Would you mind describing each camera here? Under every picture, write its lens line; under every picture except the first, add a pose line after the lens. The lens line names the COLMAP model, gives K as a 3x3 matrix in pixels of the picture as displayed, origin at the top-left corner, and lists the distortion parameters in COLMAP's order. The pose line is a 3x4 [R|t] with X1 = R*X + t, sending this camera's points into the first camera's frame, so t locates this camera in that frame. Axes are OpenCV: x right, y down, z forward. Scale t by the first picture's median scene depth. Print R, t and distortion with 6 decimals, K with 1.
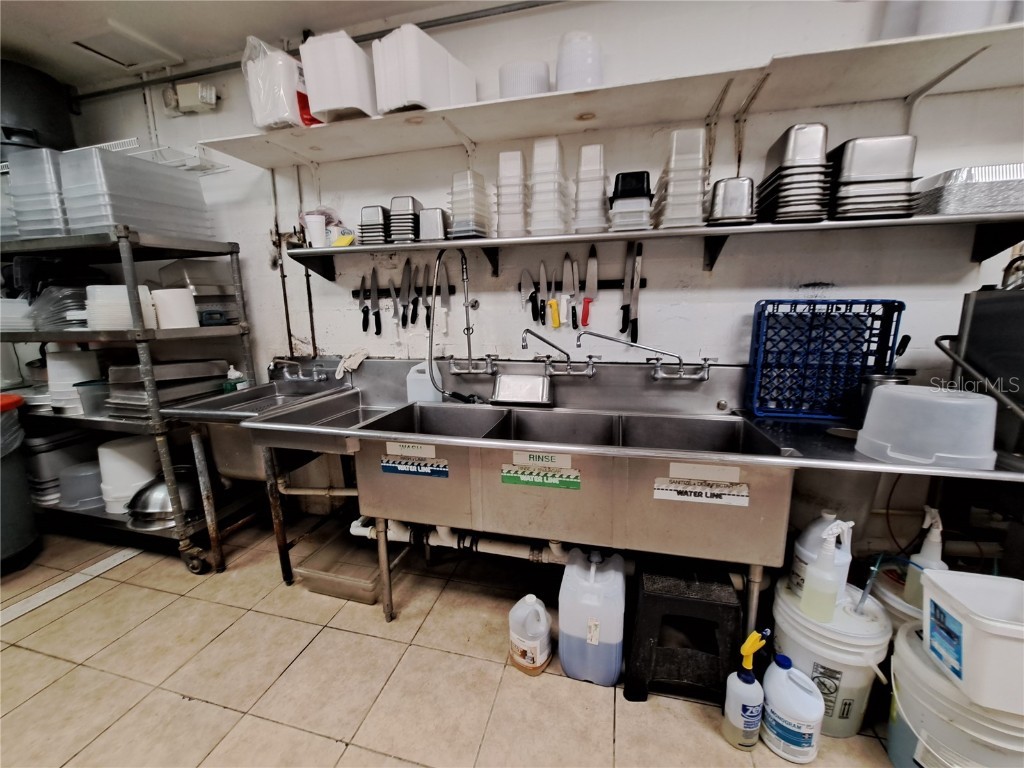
lens RADIAL K [[406.8, 0, 513.1], [0, 406.8, 386.6], [0, 0, 1]] dist [-0.008330, -0.003595]
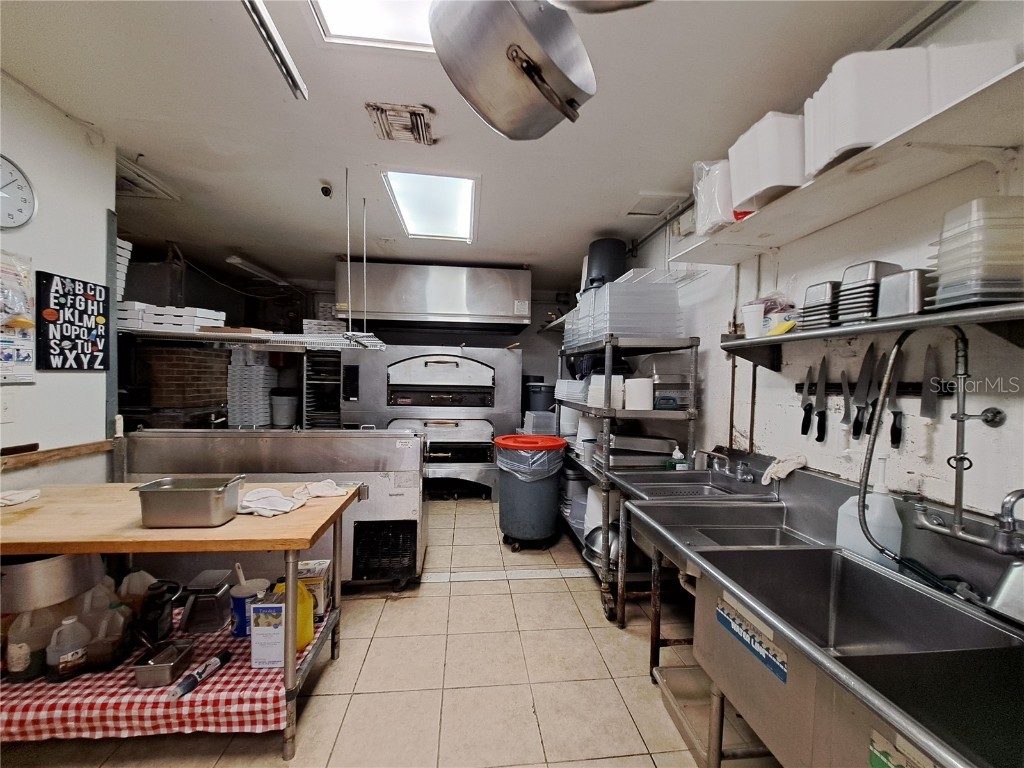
lens RADIAL K [[406.8, 0, 513.1], [0, 406.8, 386.6], [0, 0, 1]] dist [-0.008330, -0.003595]
pose [[0.348925, 0.040370, -0.936281, 0.181922], [-0.210225, 0.976982, -0.036220, -0.083278], [0.913267, 0.209468, 0.349381, 0.195590]]
